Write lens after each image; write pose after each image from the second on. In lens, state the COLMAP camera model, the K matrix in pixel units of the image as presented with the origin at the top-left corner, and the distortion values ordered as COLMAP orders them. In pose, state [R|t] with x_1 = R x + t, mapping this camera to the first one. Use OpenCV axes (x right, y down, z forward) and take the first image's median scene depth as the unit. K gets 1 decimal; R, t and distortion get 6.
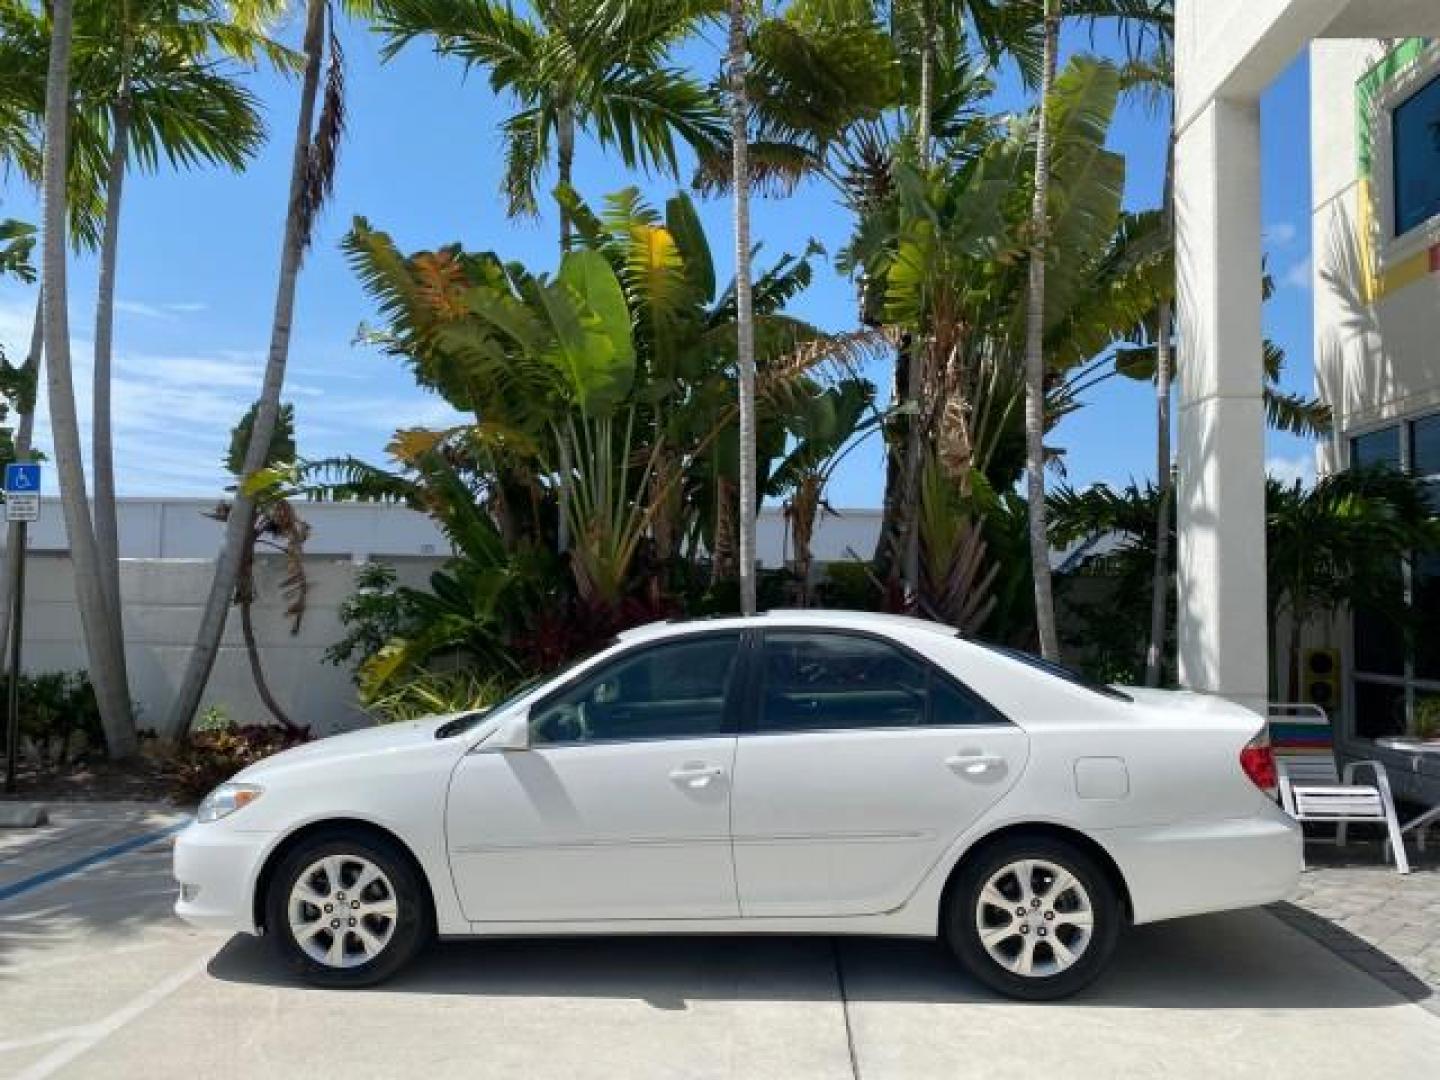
lens RADIAL K [[1109.3, 0, 721.1], [0, 1109.3, 533.5], [0, 0, 1]] dist [0.007488, -0.001496]
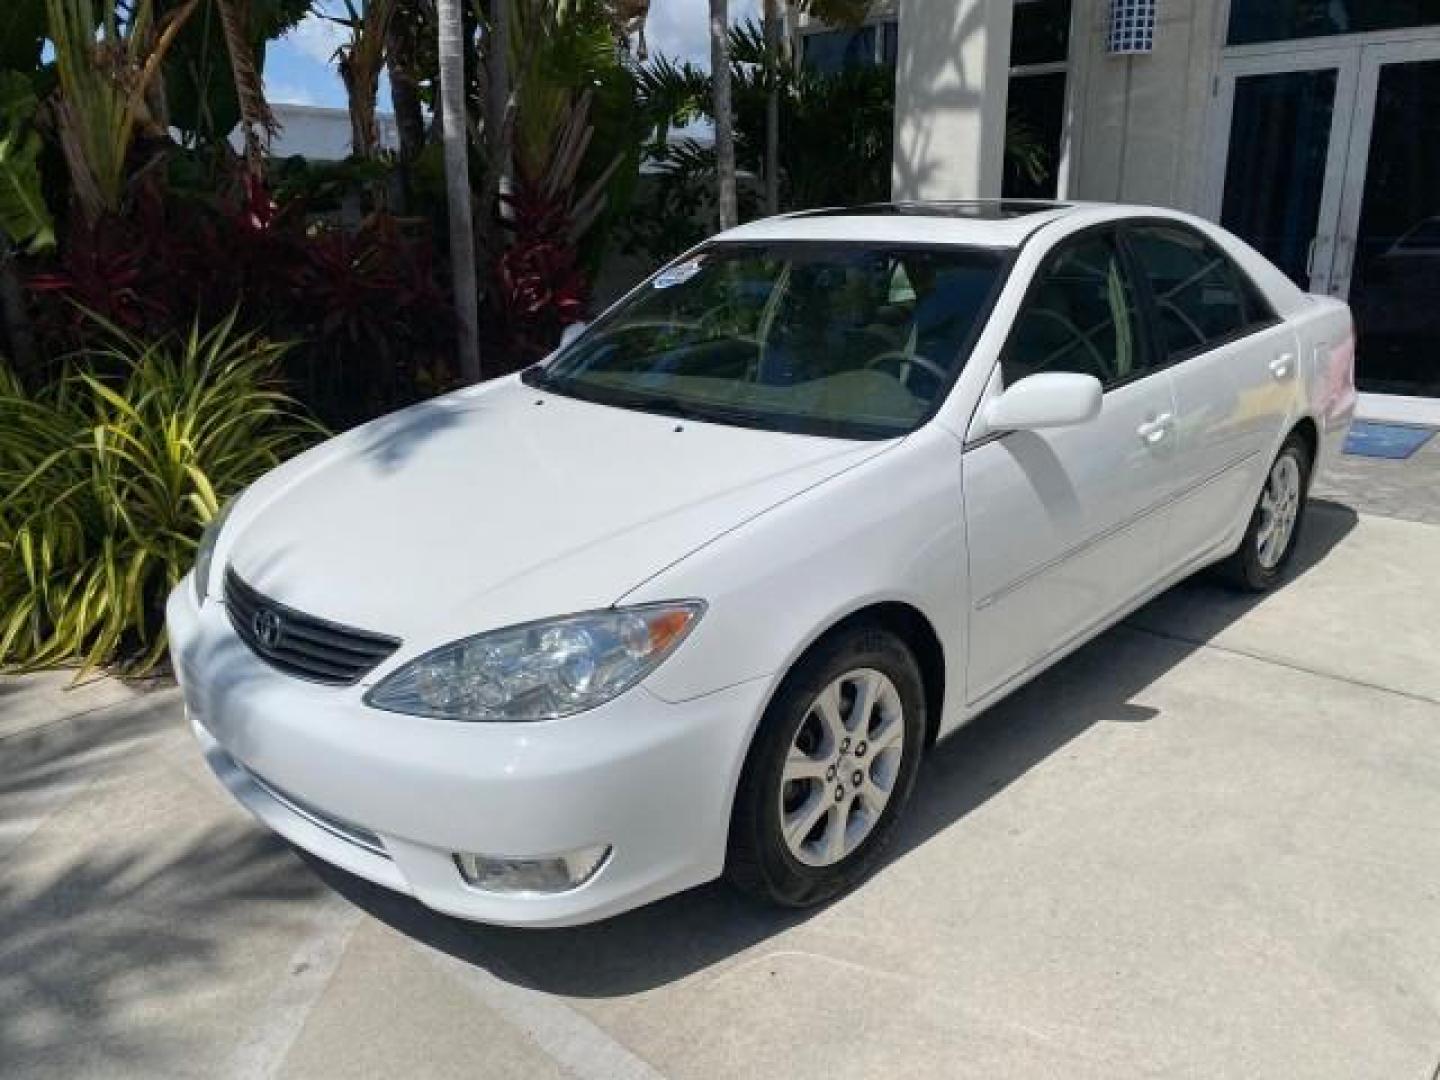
lens RADIAL K [[1114.9, 0, 718.9], [0, 1114.9, 534.2], [0, 0, 1]] dist [0.001218, 0.001379]
pose [[0.639965, -0.221141, 0.735895, -0.393824], [-0.037233, 0.947644, 0.317152, 0.030102], [-0.767502, -0.230366, 0.598225, 0.385697]]
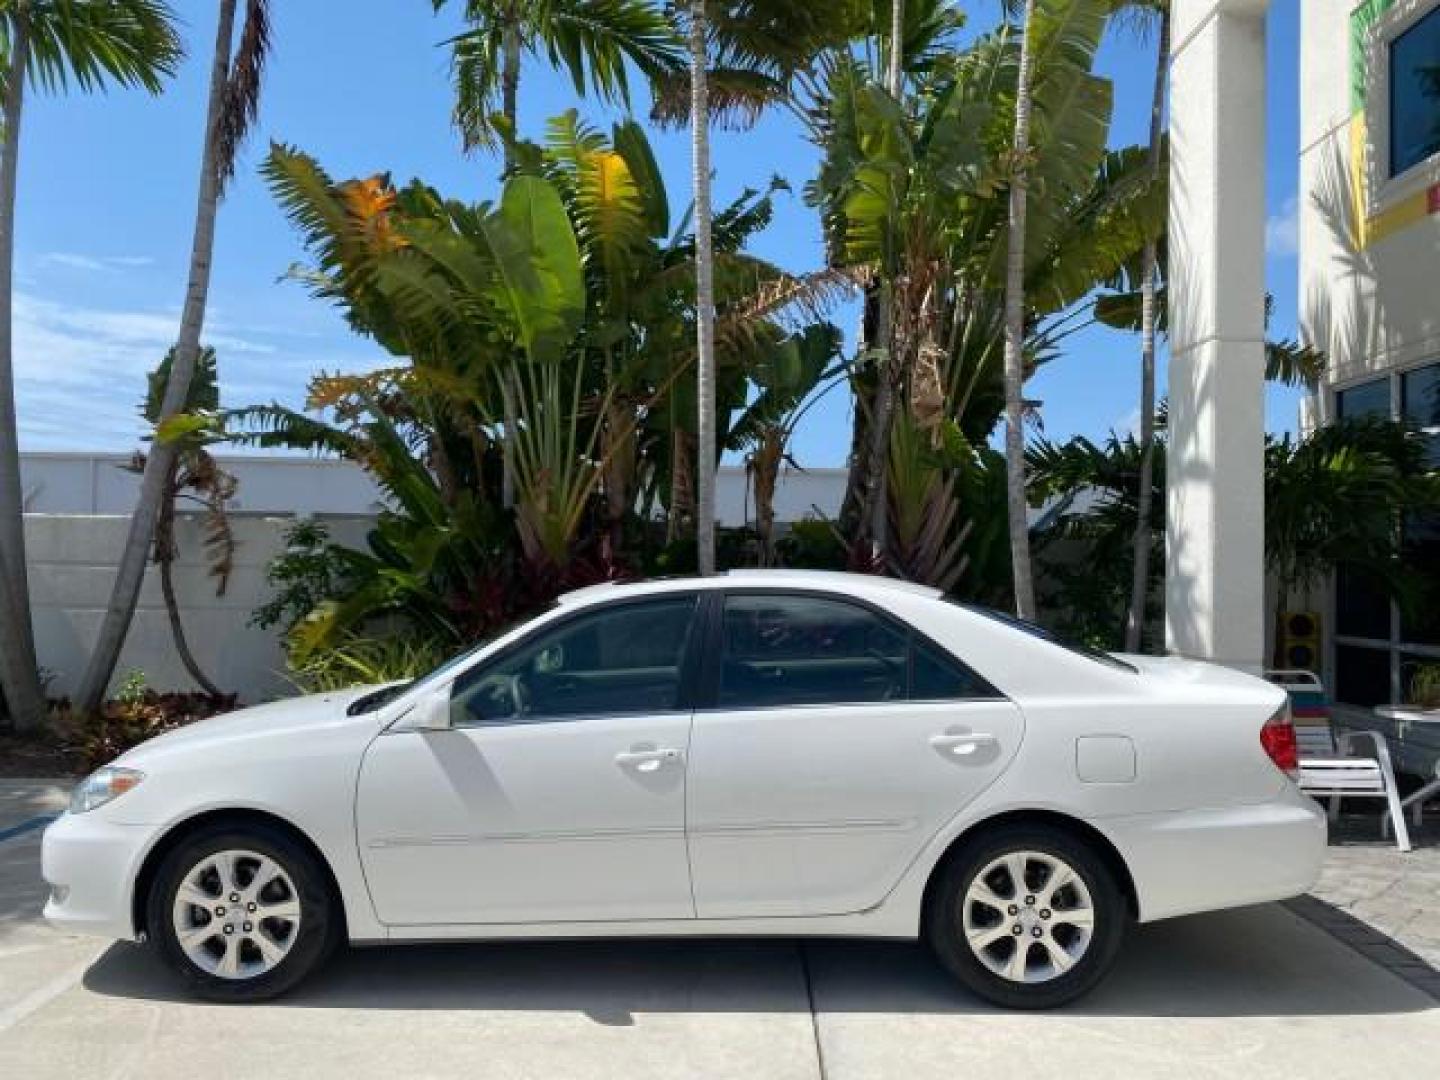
lens RADIAL K [[1110.2, 0, 717.5], [0, 1110.2, 533.7], [0, 0, 1]] dist [0.009969, -0.003707]
pose [[0.999418, 0.002535, 0.034031, 0.001999], [-0.003711, 0.999397, 0.034526, 0.005923], [-0.033923, -0.034632, 0.998824, 0.067335]]
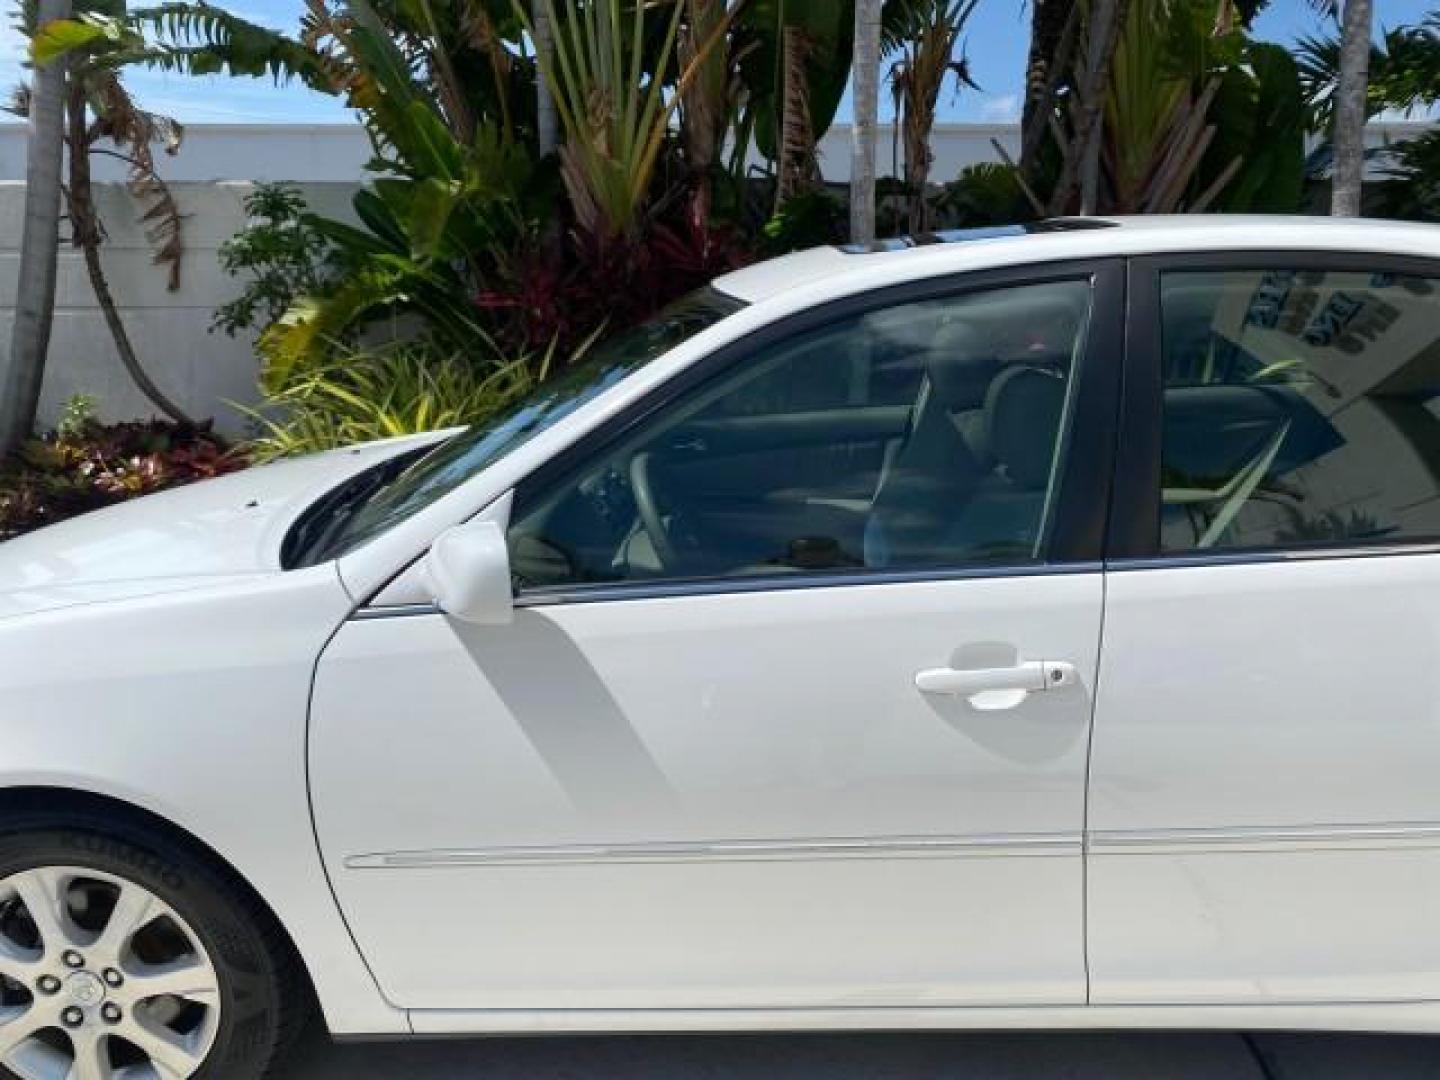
lens RADIAL K [[1110.2, 0, 717.5], [0, 1110.2, 533.7], [0, 0, 1]] dist [0.009969, -0.003707]
pose [[0.999824, -0.017874, 0.005653, -0.056689], [0.015262, 0.951196, 0.308211, 0.031090], [-0.010886, -0.308071, 0.951301, 0.342840]]
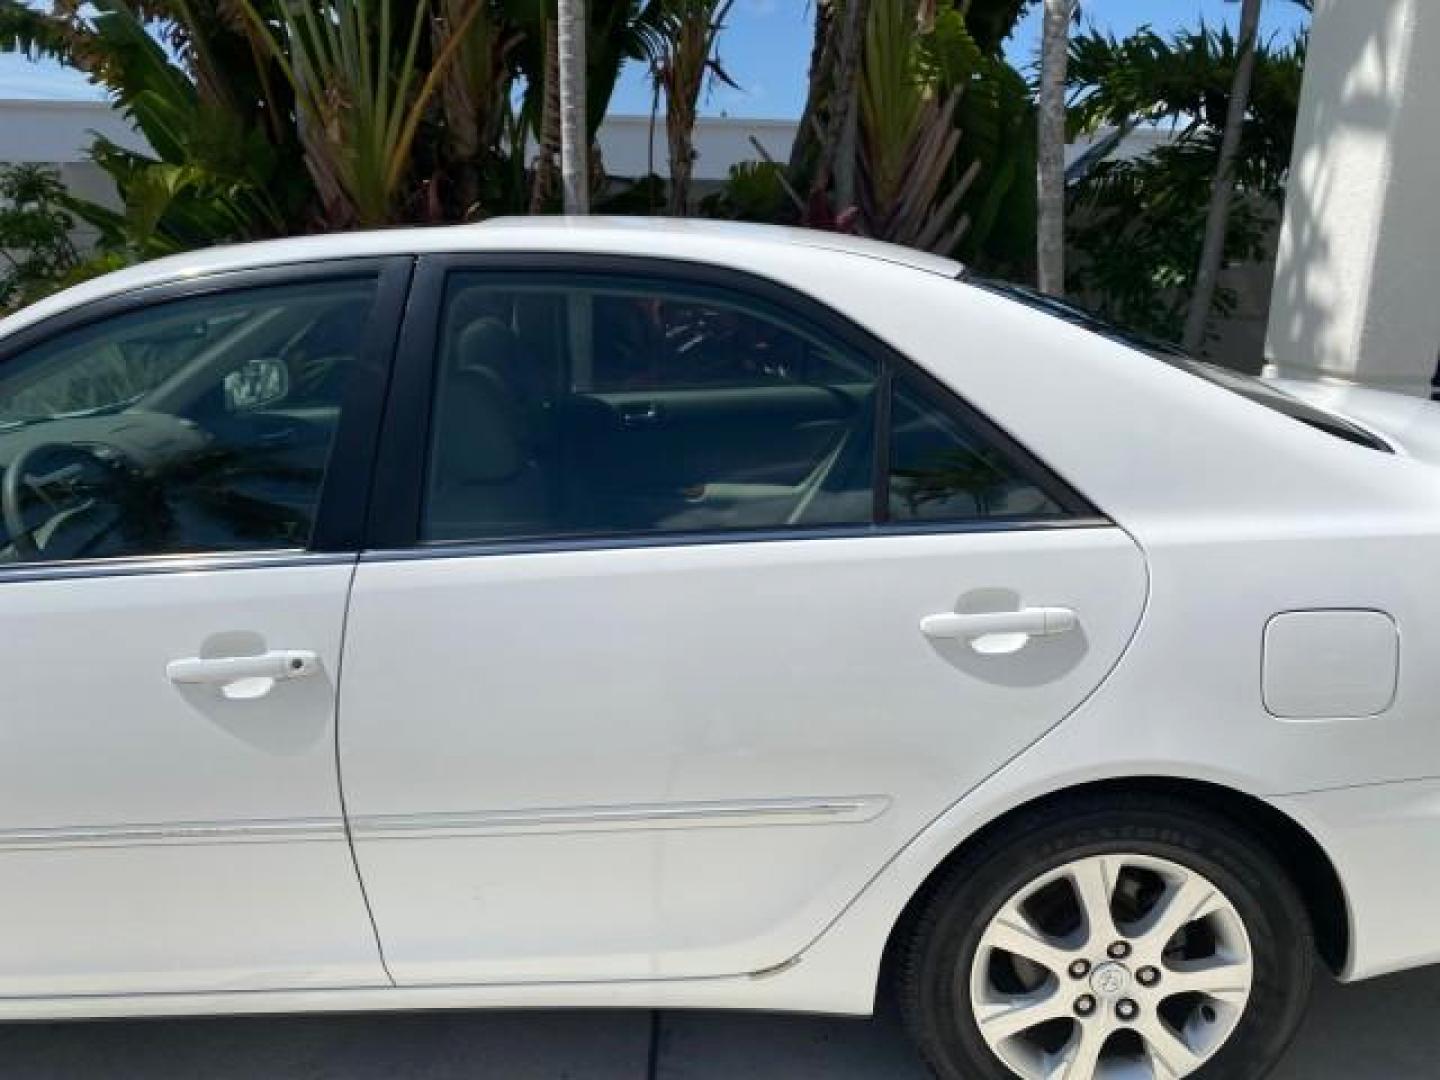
lens RADIAL K [[1113.9, 0, 715.6], [0, 1113.9, 535.2], [0, 0, 1]] dist [0.000536, 0.002724]
pose [[0.998160, -0.013053, 0.059212, 0.057038], [-0.006207, 0.949425, 0.313934, 0.030972], [-0.060315, -0.313724, 0.947597, 0.334886]]
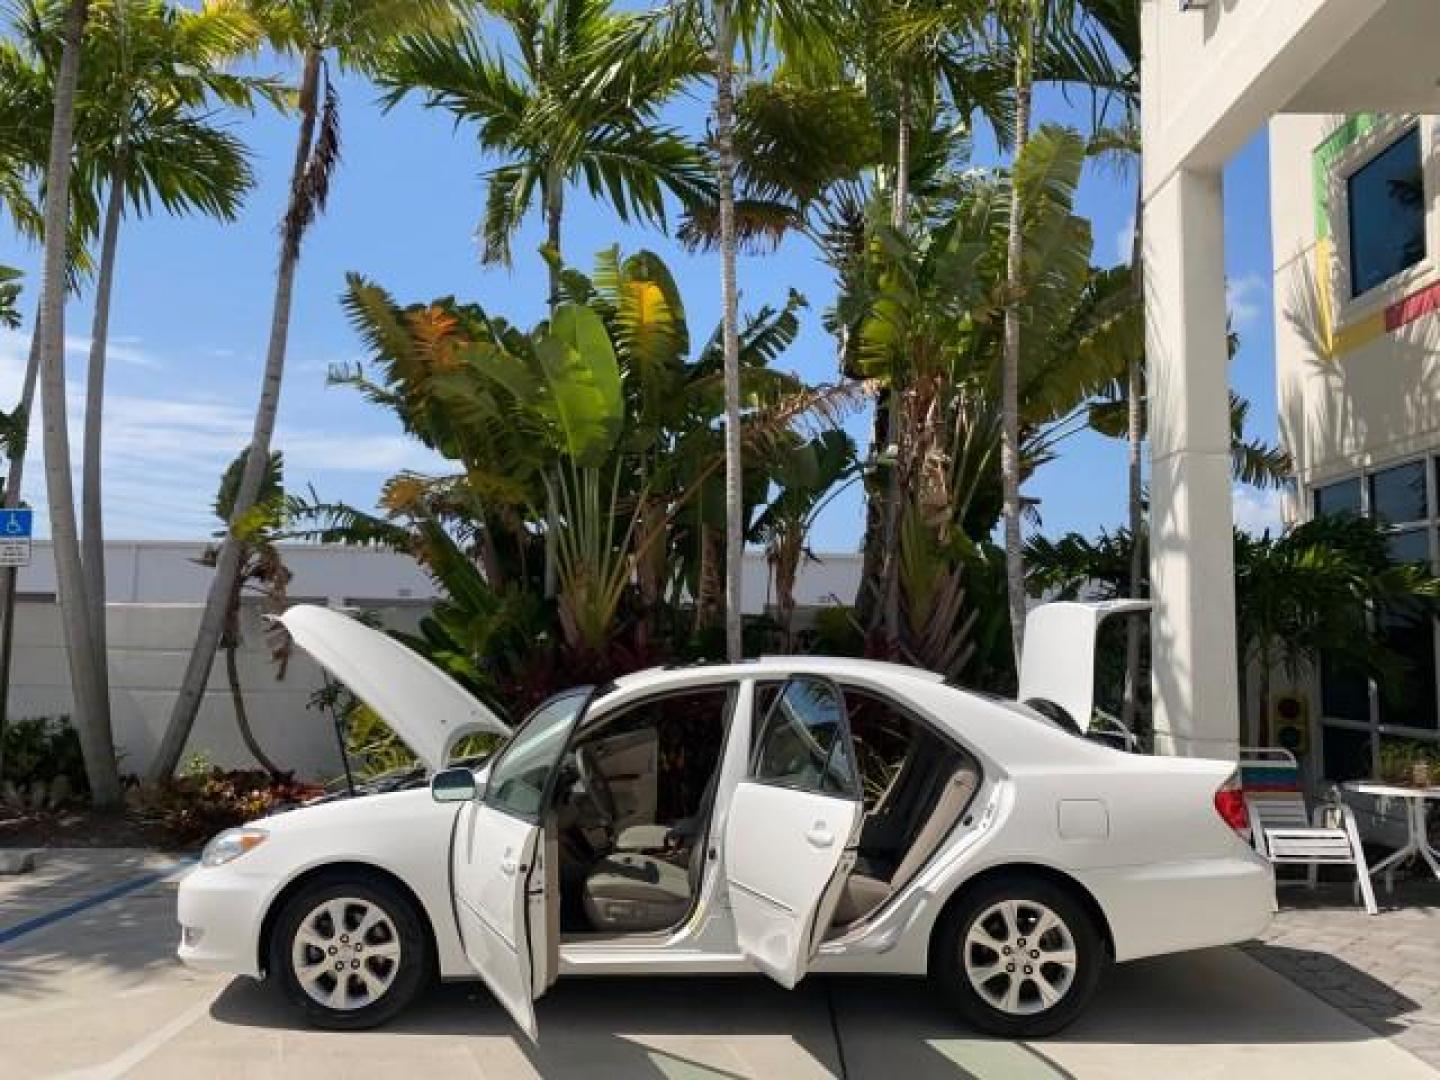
lens RADIAL K [[1108.4, 0, 719.9], [0, 1108.4, 533.6], [0, 0, 1]] dist [0.021464, -0.016719]
pose [[0.999727, 0.003772, 0.023053, -0.011718], [-0.002880, 0.999251, -0.038588, -0.003708], [-0.023181, 0.038511, 0.998989, -0.022896]]
